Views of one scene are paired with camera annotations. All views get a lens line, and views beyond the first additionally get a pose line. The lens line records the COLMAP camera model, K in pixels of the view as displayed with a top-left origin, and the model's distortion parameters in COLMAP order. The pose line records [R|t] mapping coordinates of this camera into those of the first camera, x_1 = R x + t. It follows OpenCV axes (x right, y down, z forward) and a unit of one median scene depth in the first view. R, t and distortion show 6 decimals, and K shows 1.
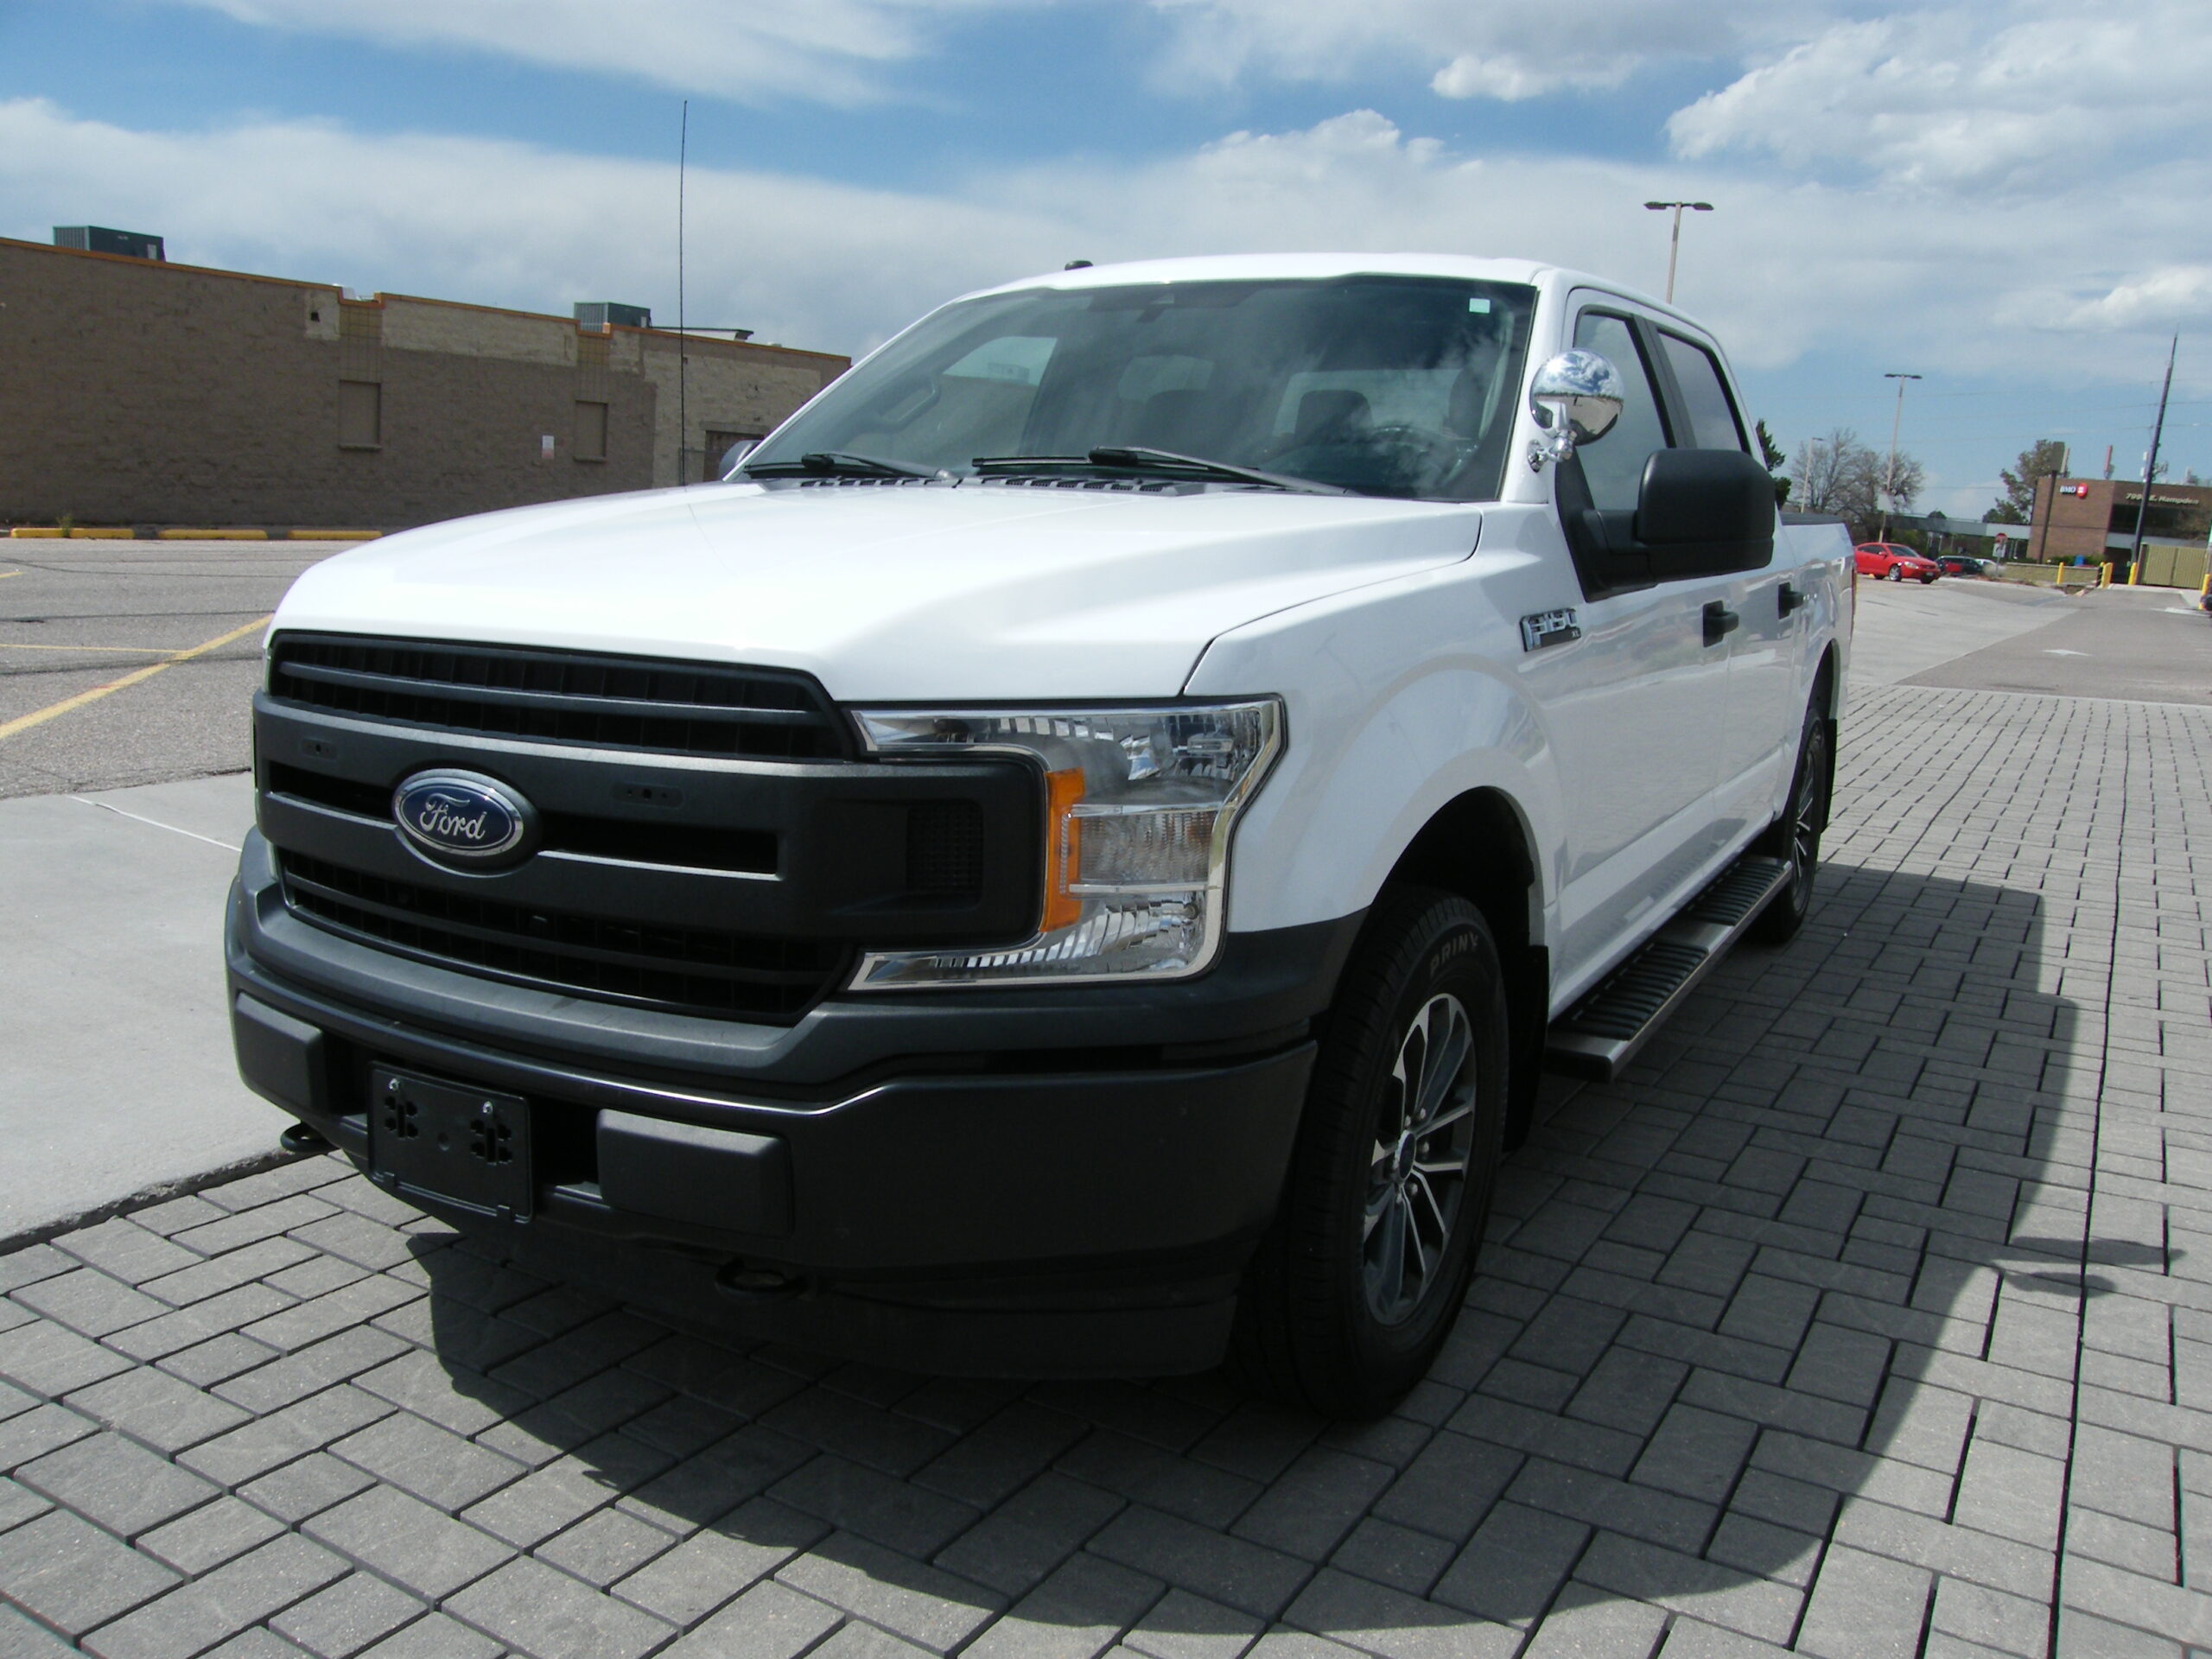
lens RADIAL K [[1751.4, 0, 1122.5], [0, 1751.4, 828.2], [0, 0, 1]] dist [-0.136047, 0.098296]
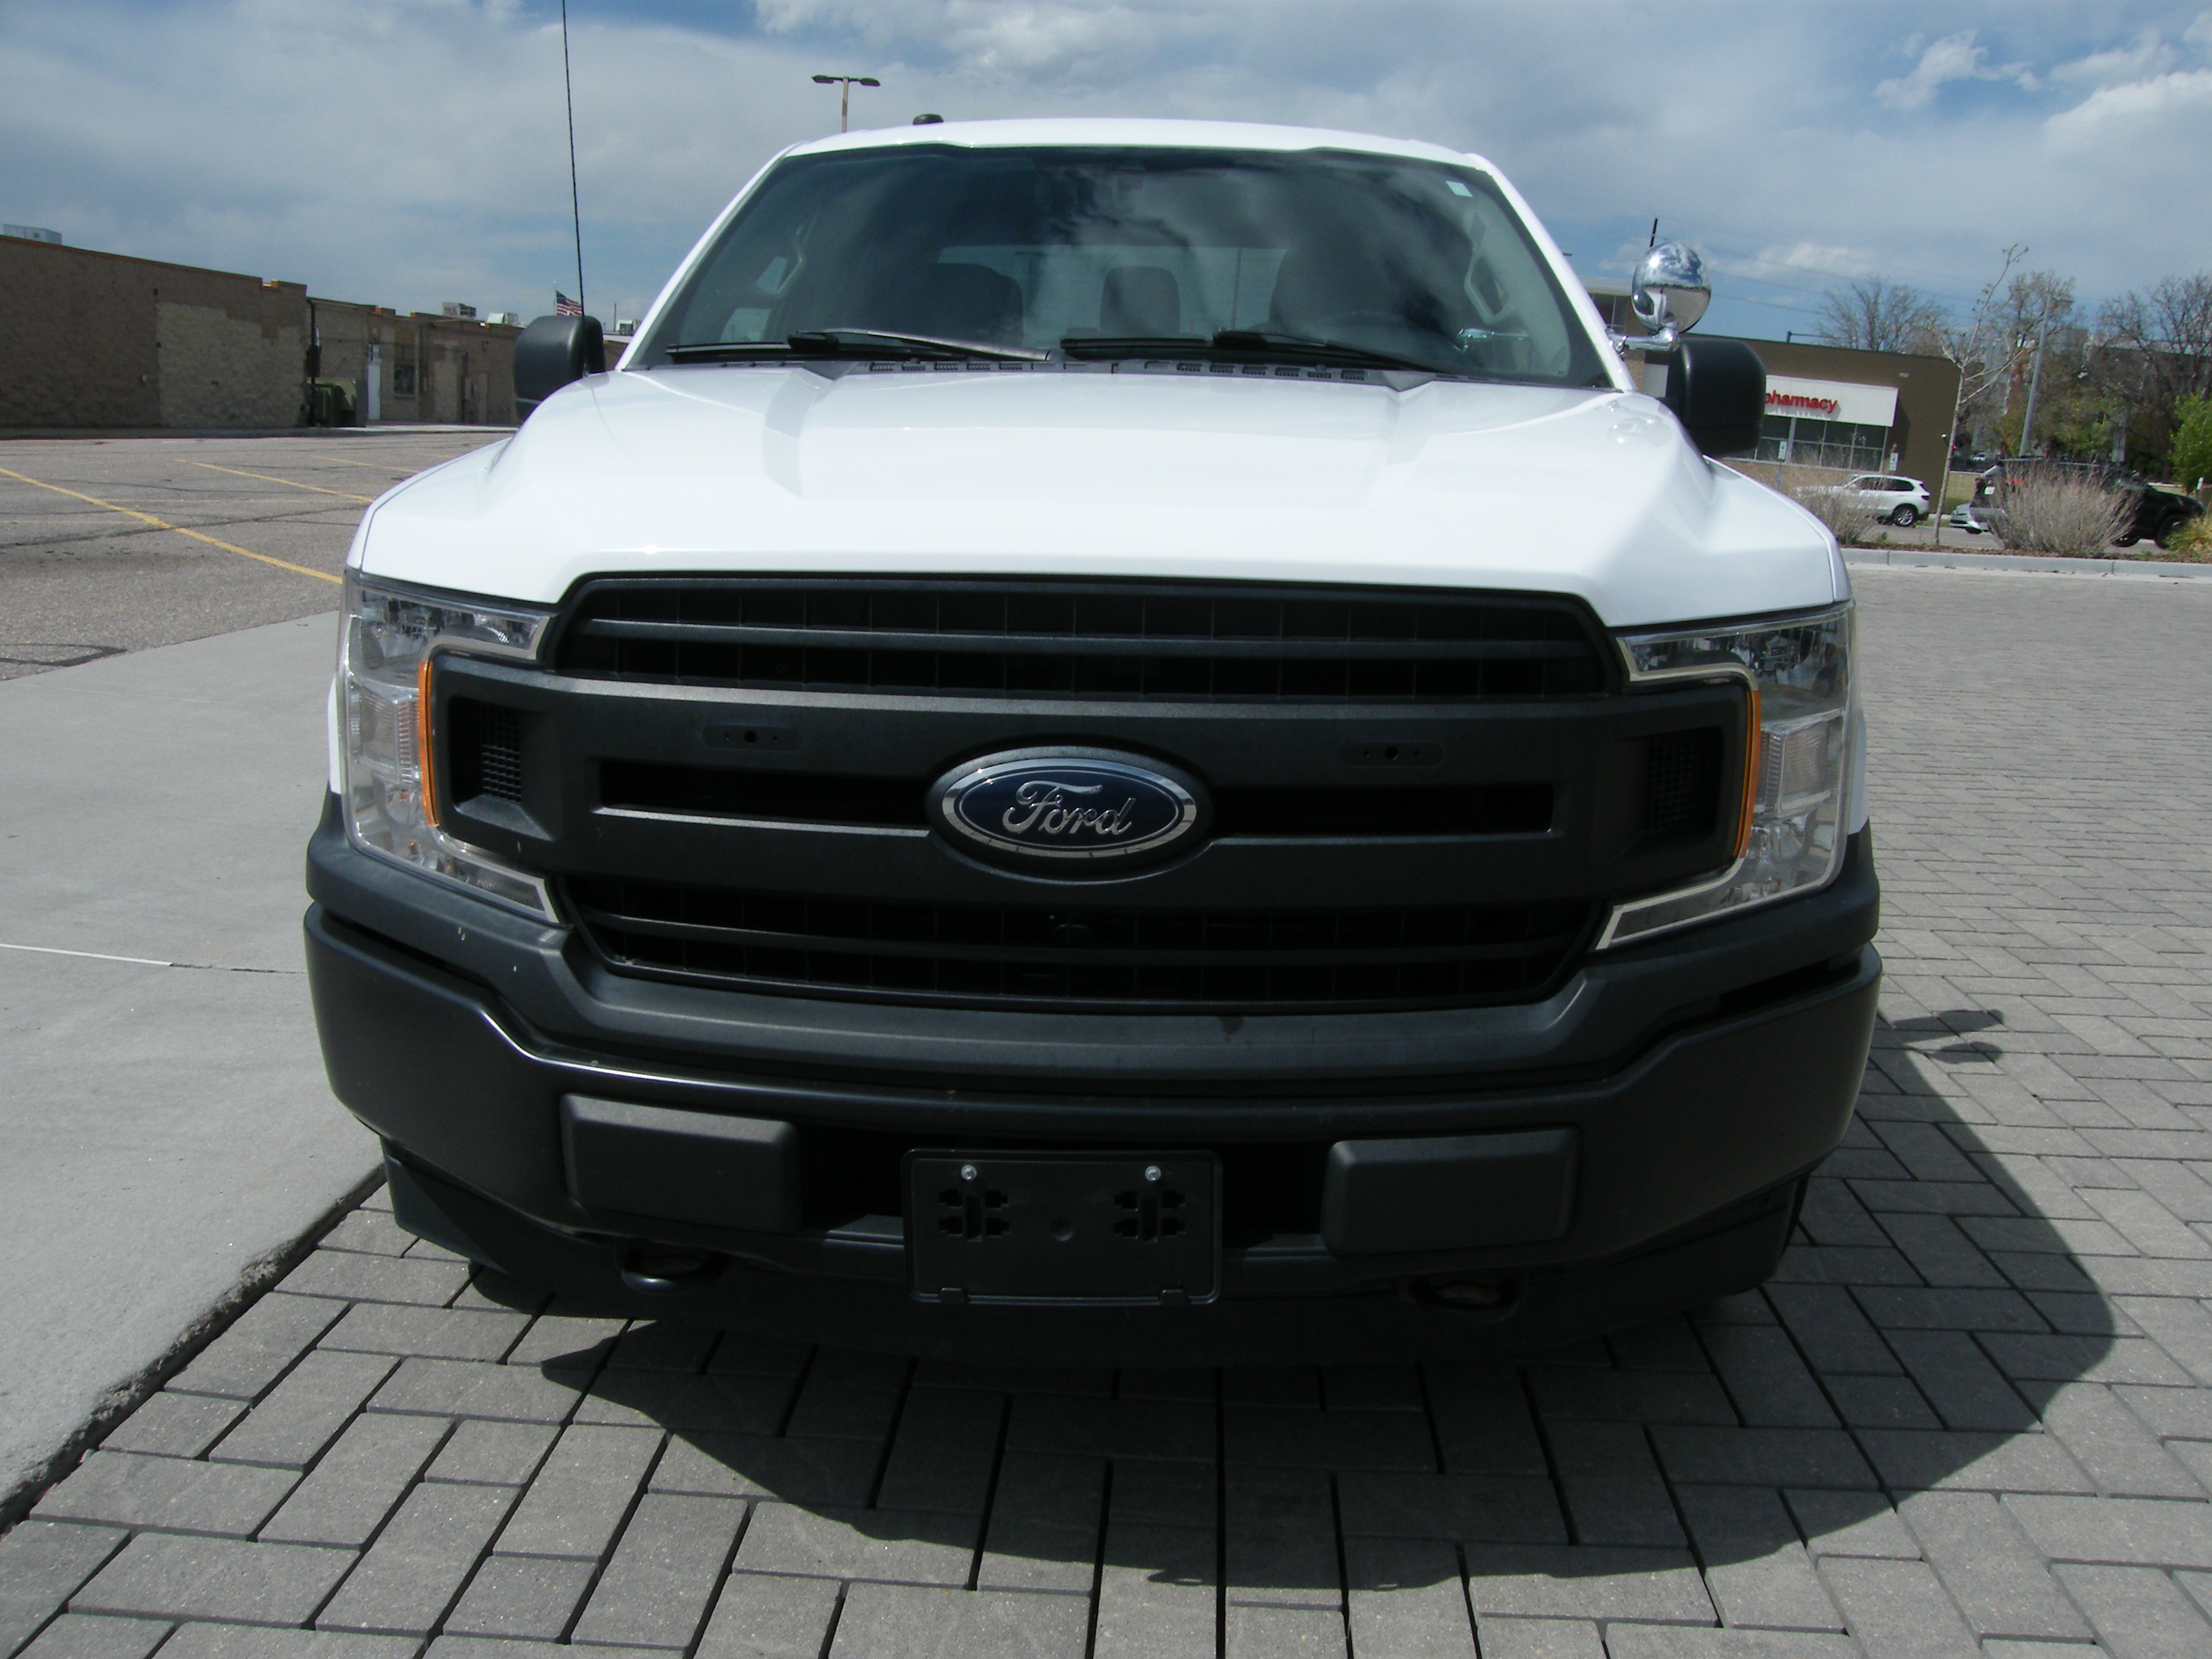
lens RADIAL K [[1751.4, 0, 1112.0], [0, 1751.4, 835.7], [0, 0, 1]] dist [-0.136047, 0.098296]
pose [[0.887420, -0.118227, 0.445542, -0.501123], [0.085959, 0.992039, 0.092032, -0.044854], [-0.452876, -0.043373, 0.890518, 0.213189]]
